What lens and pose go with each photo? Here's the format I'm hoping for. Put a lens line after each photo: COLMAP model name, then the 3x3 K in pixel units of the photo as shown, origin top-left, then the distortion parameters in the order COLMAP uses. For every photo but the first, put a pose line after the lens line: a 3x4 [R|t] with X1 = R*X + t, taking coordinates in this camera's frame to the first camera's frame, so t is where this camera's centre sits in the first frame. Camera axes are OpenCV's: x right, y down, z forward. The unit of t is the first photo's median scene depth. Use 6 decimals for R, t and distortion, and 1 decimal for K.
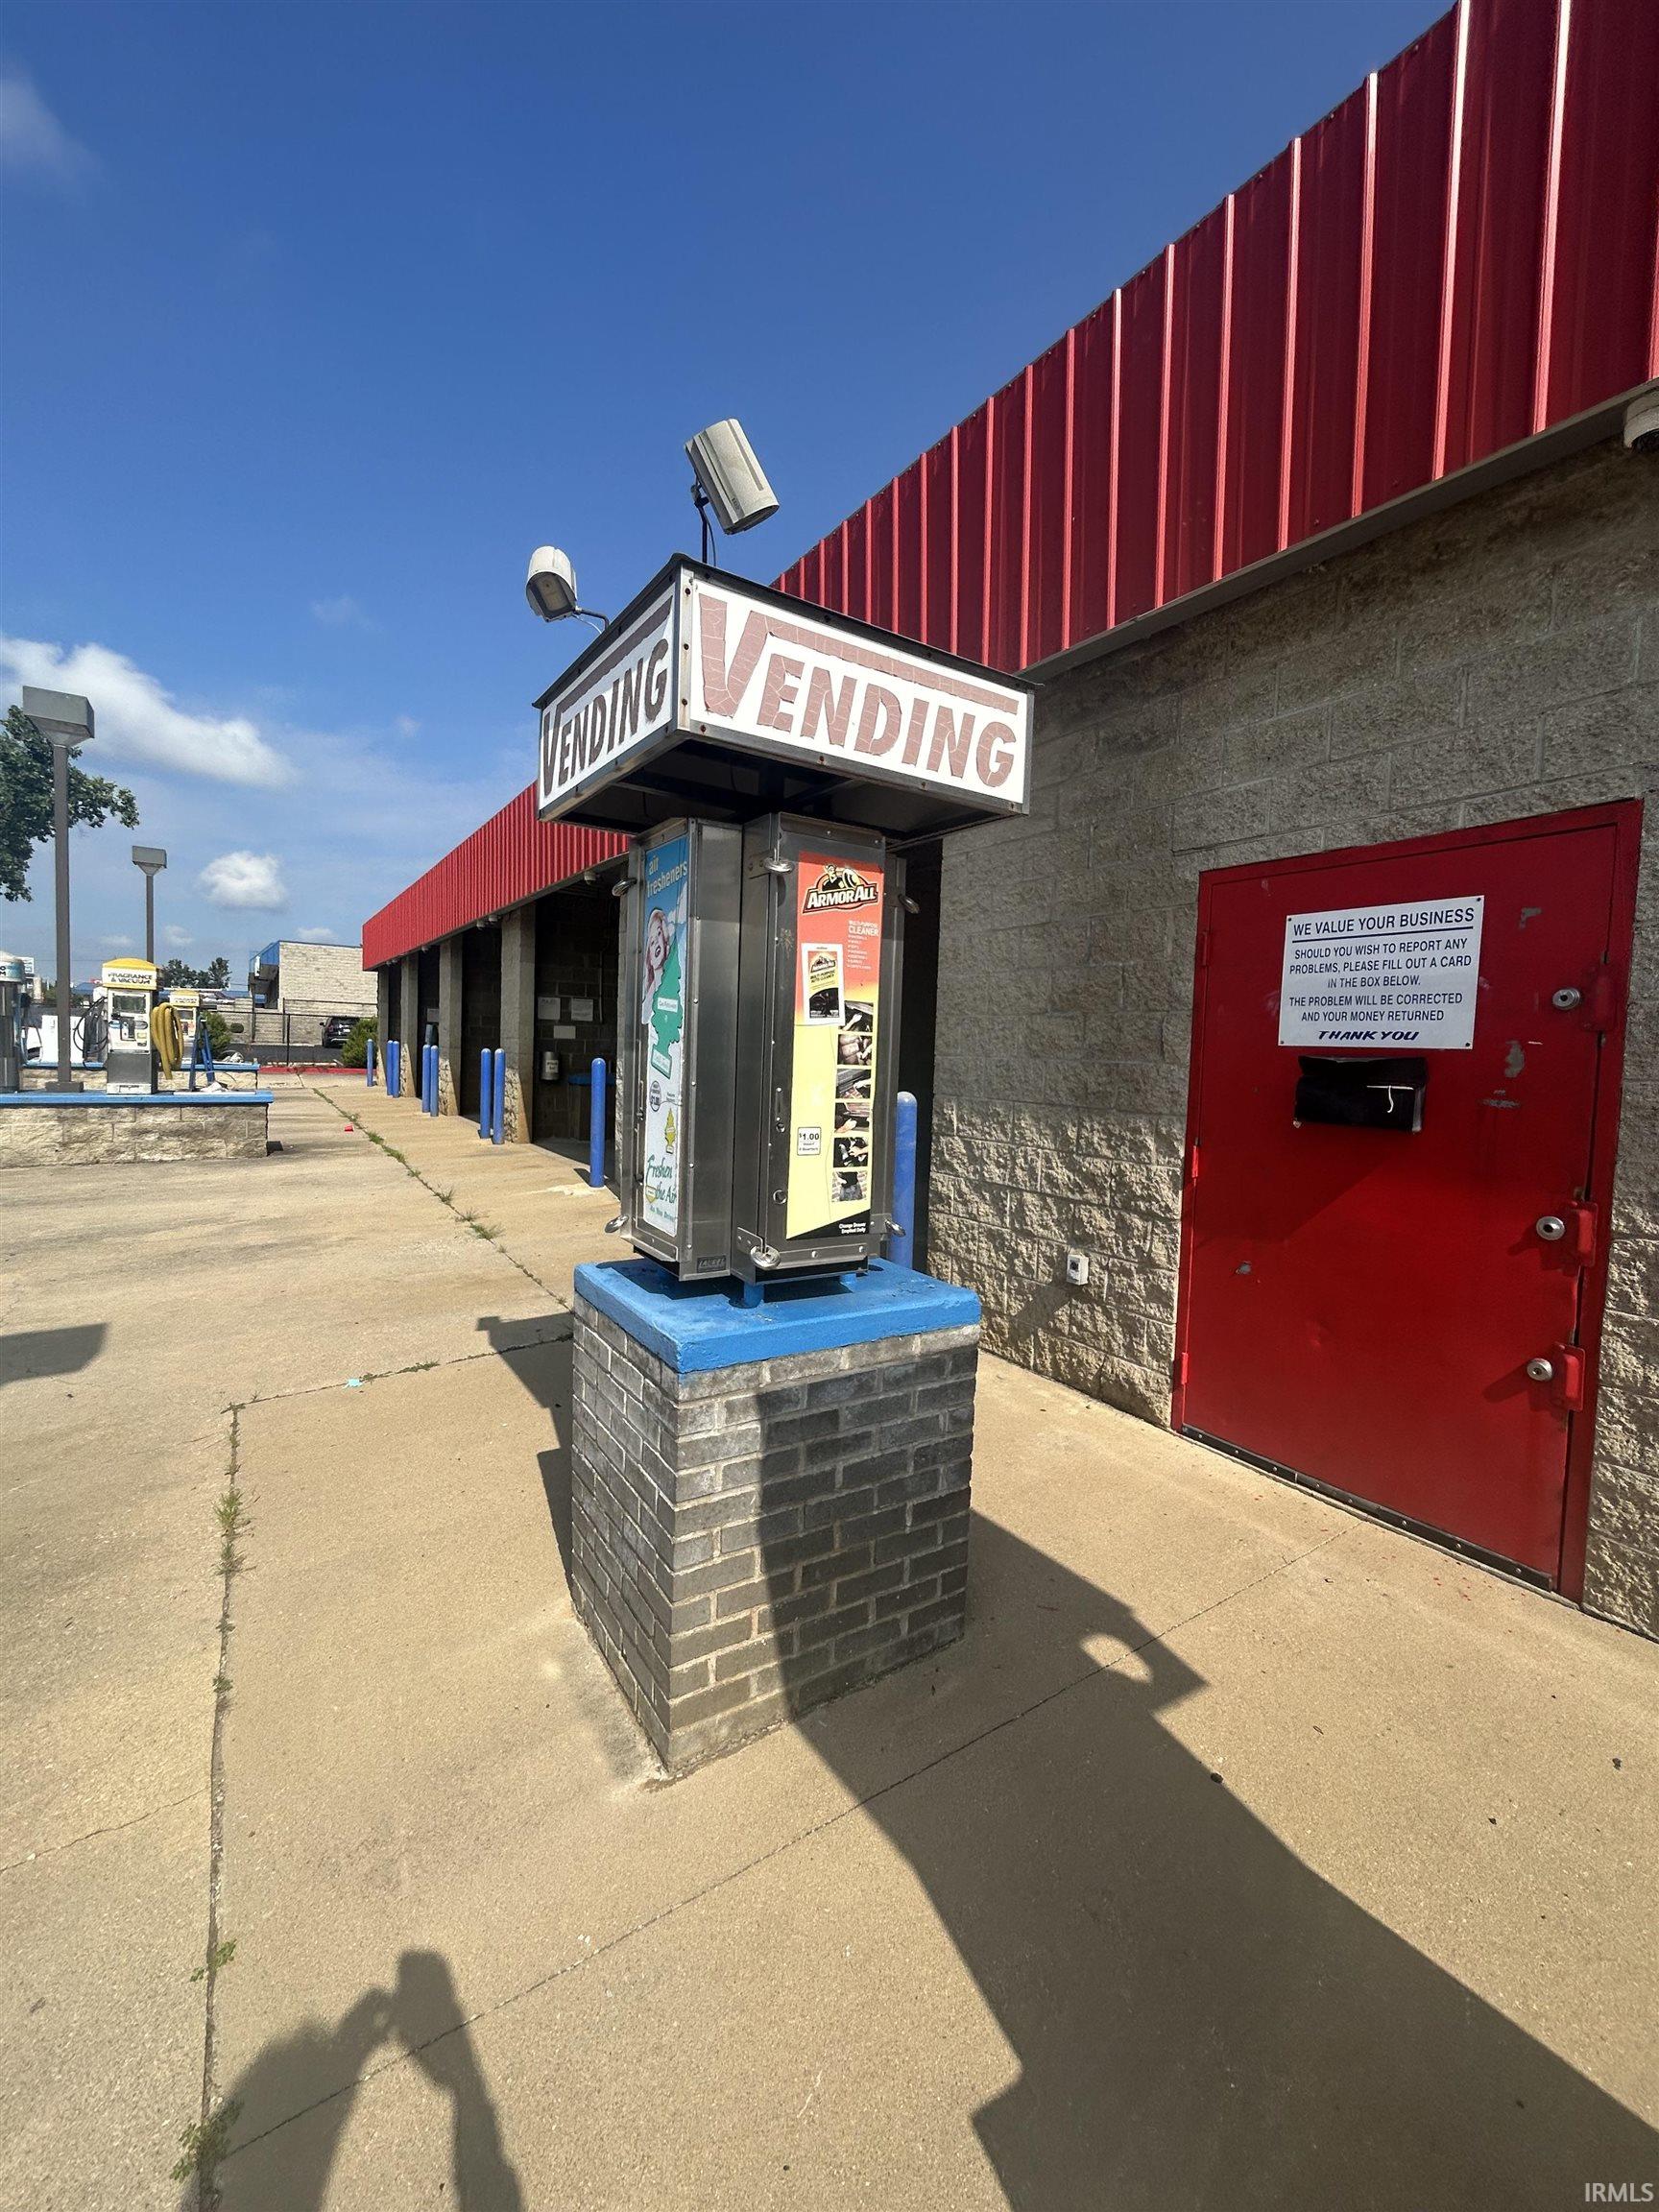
lens RADIAL K [[900.7, 0, 838.4], [0, 900.7, 1095.4], [0, 0, 1]] dist [0.006975, -0.002666]
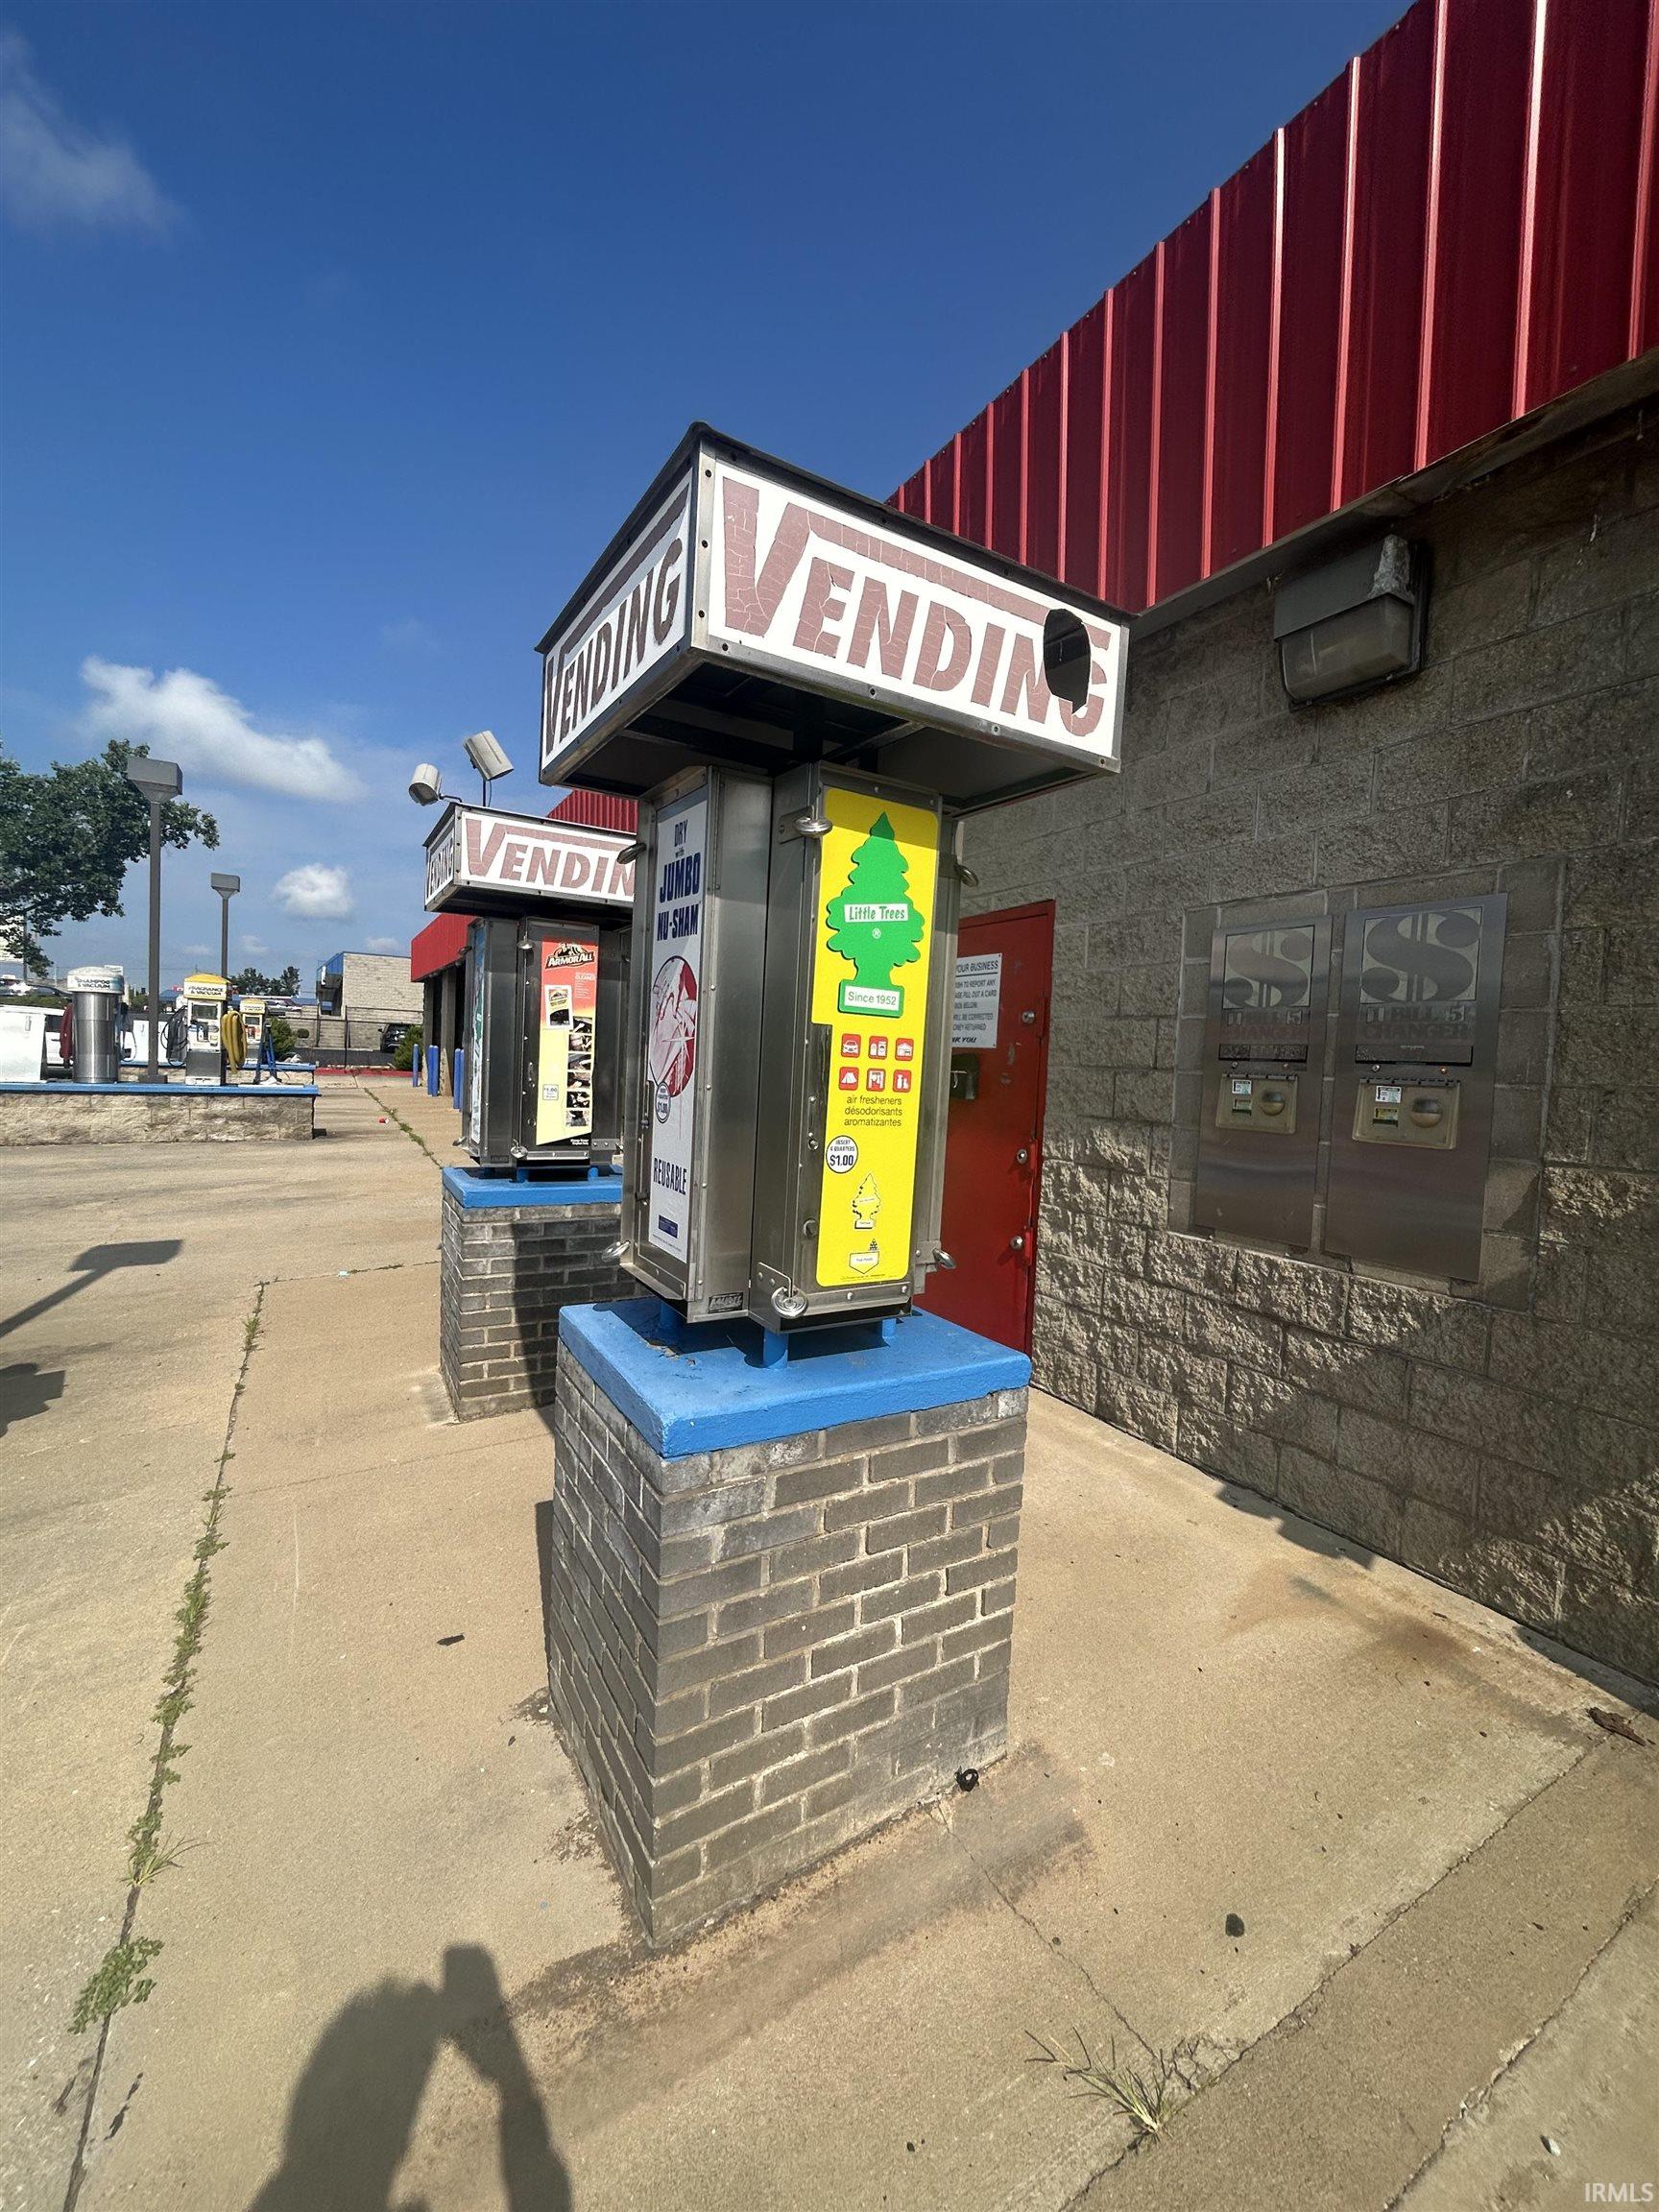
lens RADIAL K [[900.7, 0, 827.5], [0, 900.7, 1094.4], [0, 0, 1]] dist [0.006975, -0.002666]
pose [[0.997961, 0.011503, -0.062784, 0.474757], [-0.012243, 0.999860, -0.011409, 0.050598], [0.062644, 0.012154, 0.997962, -0.585486]]
